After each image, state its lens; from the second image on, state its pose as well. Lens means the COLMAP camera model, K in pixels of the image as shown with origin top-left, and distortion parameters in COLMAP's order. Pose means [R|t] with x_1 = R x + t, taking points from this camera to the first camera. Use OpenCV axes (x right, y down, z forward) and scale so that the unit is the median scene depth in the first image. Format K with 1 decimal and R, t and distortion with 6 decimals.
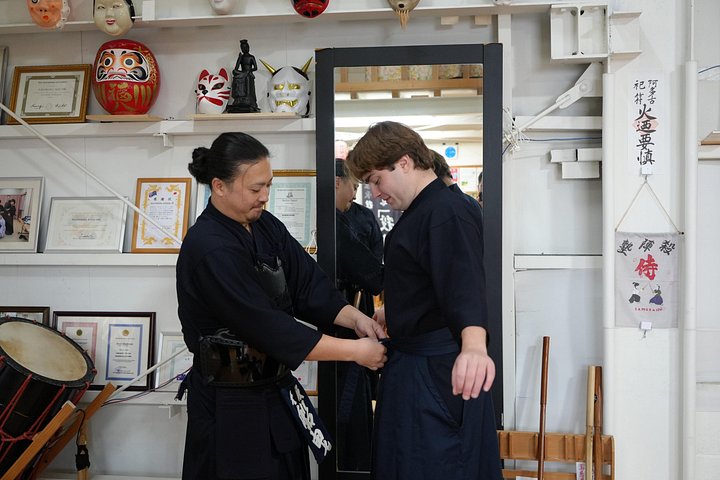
lens RADIAL K [[892.3, 0, 359.5], [0, 892.3, 253.8], [0, 0, 1]] dist [-0.005329, 0.013283]
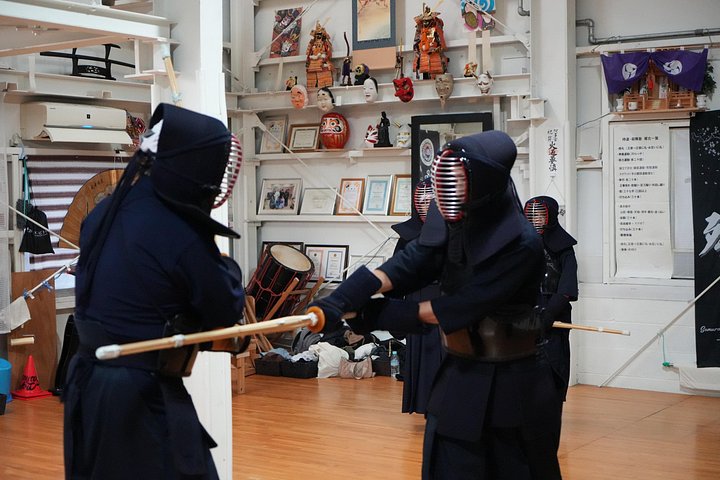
lens RADIAL K [[1188.6, 0, 360.0], [0, 1188.6, 240.0], [0, 0, 1]] dist [0.007468, 0.080947]
pose [[0.901132, 0.018059, -0.433169, 0.975719], [-0.028039, 0.999468, -0.016661, 0.100036], [0.432638, 0.027159, 0.901159, -1.431543]]
